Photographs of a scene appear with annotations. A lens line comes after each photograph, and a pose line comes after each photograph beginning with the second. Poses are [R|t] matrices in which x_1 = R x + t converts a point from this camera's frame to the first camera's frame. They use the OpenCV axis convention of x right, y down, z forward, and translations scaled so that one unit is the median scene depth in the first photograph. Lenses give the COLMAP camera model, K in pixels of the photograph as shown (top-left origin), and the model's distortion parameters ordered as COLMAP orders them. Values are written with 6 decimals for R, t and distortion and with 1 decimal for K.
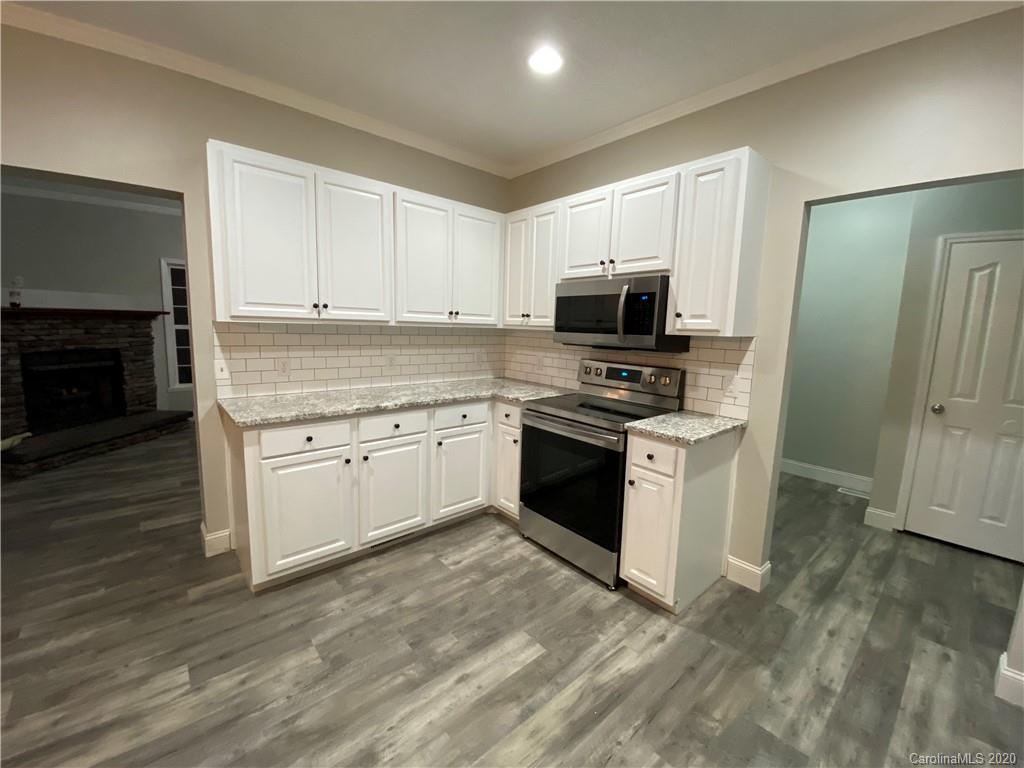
lens RADIAL K [[413.8, 0, 510.9], [0, 413.8, 378.2], [0, 0, 1]] dist [0.024644, -0.022719]
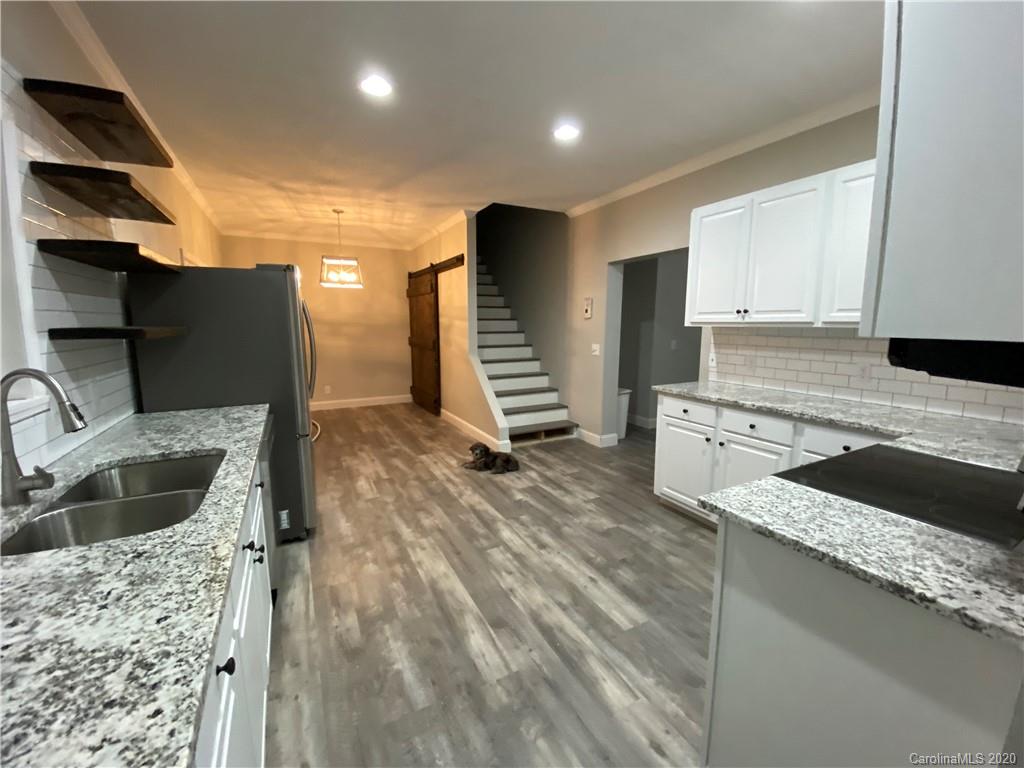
lens RADIAL K [[409.4, 0, 508.6], [0, 409.4, 378.7], [0, 0, 1]] dist [0.020039, -0.018610]
pose [[-0.231961, 0.102282, -0.967333, 0.832804], [-0.132669, 0.981837, 0.135629, -0.056264], [0.963635, 0.159795, -0.214178, 0.636012]]
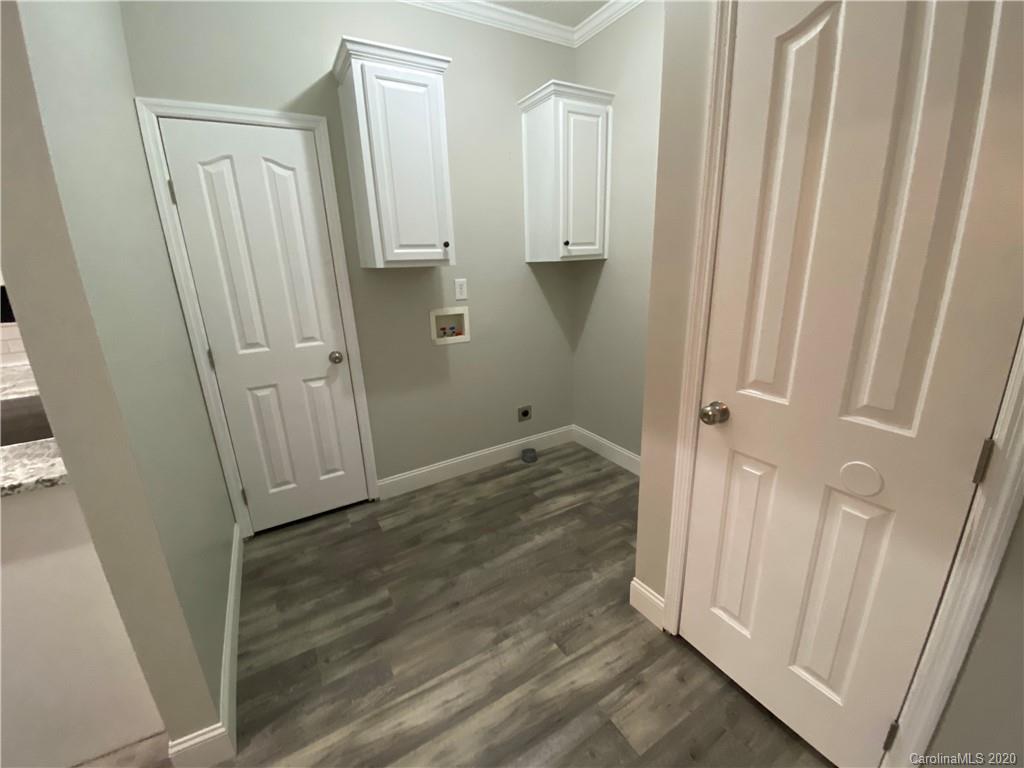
lens RADIAL K [[413.8, 0, 510.9], [0, 413.8, 378.2], [0, 0, 1]] dist [0.024644, -0.022719]
pose [[0.980923, -0.014707, -0.193840, 1.037929], [0.042460, 0.989268, 0.139810, -0.037105], [0.189704, -0.145373, 0.971020, 0.616151]]
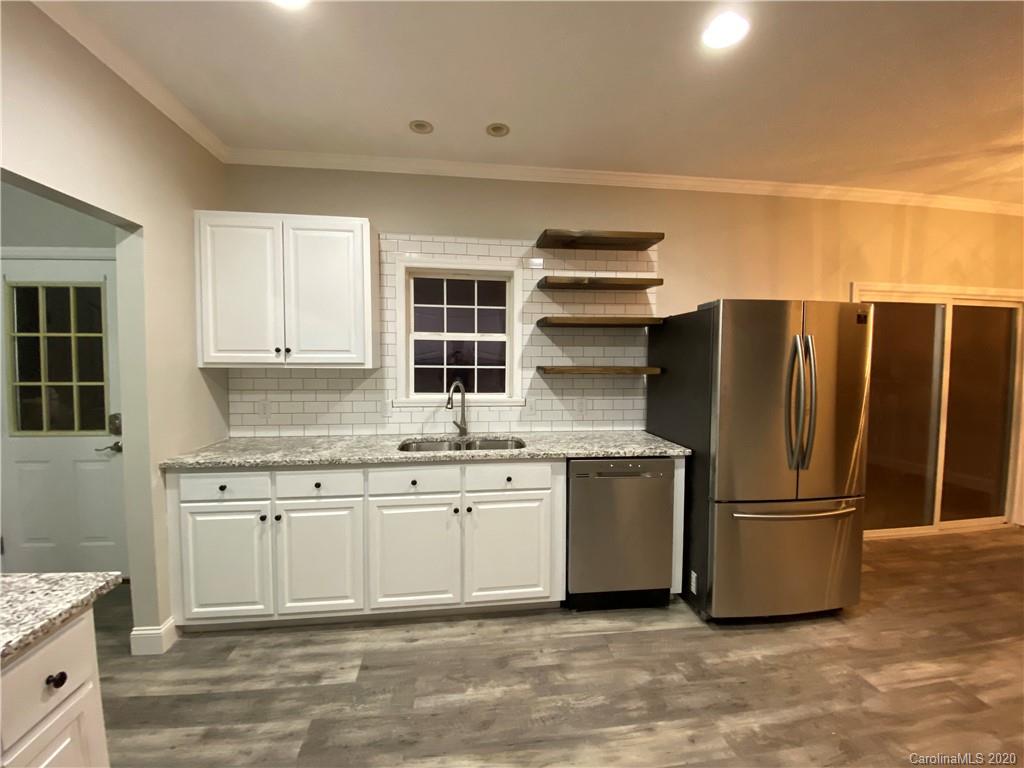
lens RADIAL K [[409.4, 0, 508.6], [0, 409.4, 378.7], [0, 0, 1]] dist [0.020039, -0.018610]
pose [[-0.832205, -0.056168, 0.551616, -0.193331], [0.042257, 0.985537, 0.164105, -0.120705], [-0.552855, 0.159878, -0.817796, 0.857382]]
